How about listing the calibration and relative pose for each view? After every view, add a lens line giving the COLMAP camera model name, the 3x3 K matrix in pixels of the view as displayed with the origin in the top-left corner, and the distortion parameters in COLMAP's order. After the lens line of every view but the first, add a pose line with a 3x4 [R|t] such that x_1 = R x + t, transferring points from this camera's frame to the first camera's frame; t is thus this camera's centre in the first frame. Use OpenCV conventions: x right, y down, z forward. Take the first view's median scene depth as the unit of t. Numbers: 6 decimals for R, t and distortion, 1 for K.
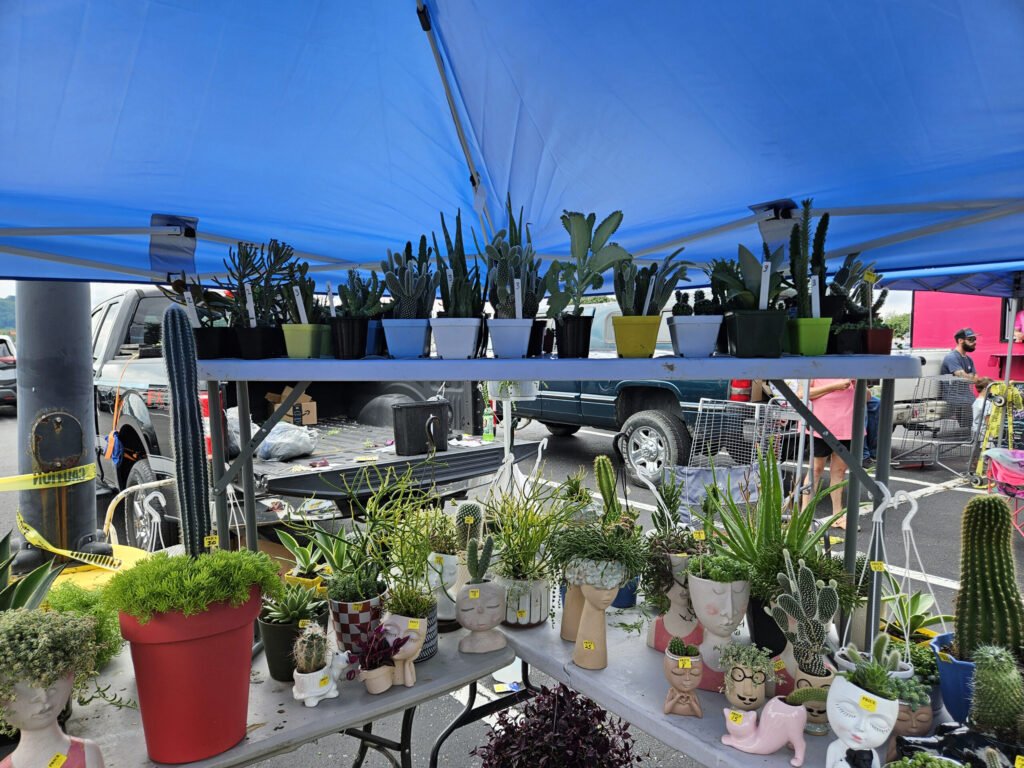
lens RADIAL K [[685.3, 0, 515.5], [0, 685.3, 402.8], [0, 0, 1]] dist [0.069900, -0.053173]
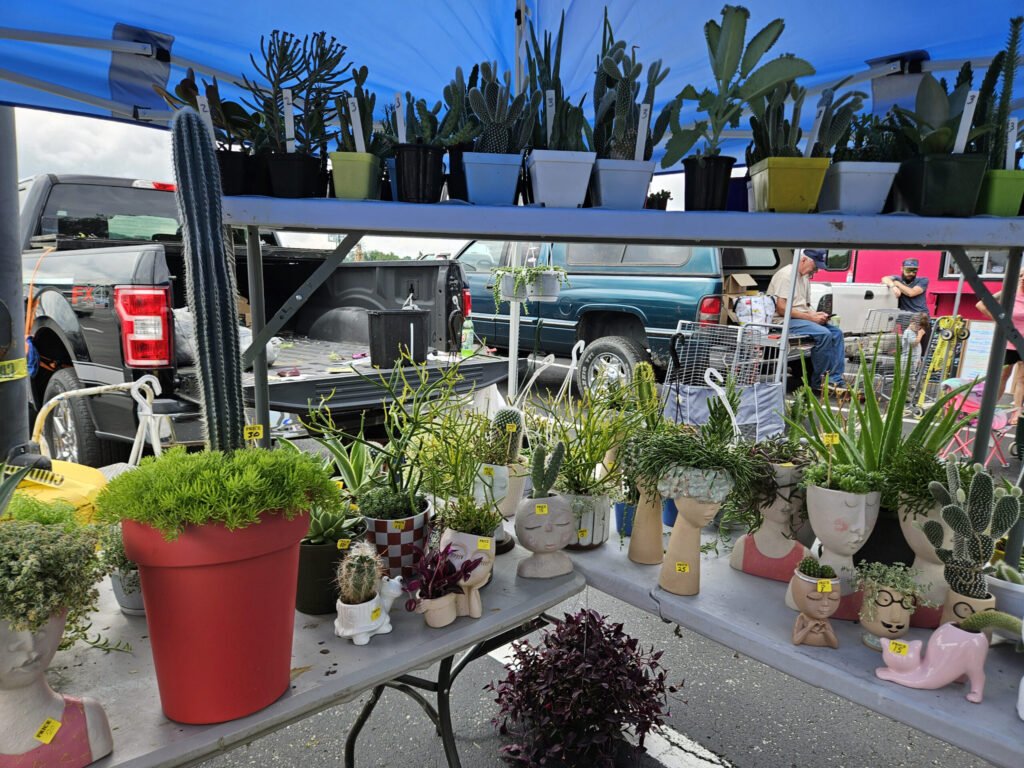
lens RADIAL K [[686.0, 0, 516.3], [0, 686.0, 385.6], [0, 0, 1]] dist [0.066509, -0.049543]
pose [[0.993432, 0.018545, 0.112914, -0.203853], [-0.026386, 0.997312, 0.068349, 0.076930], [-0.111343, -0.070880, 0.991251, 0.201674]]
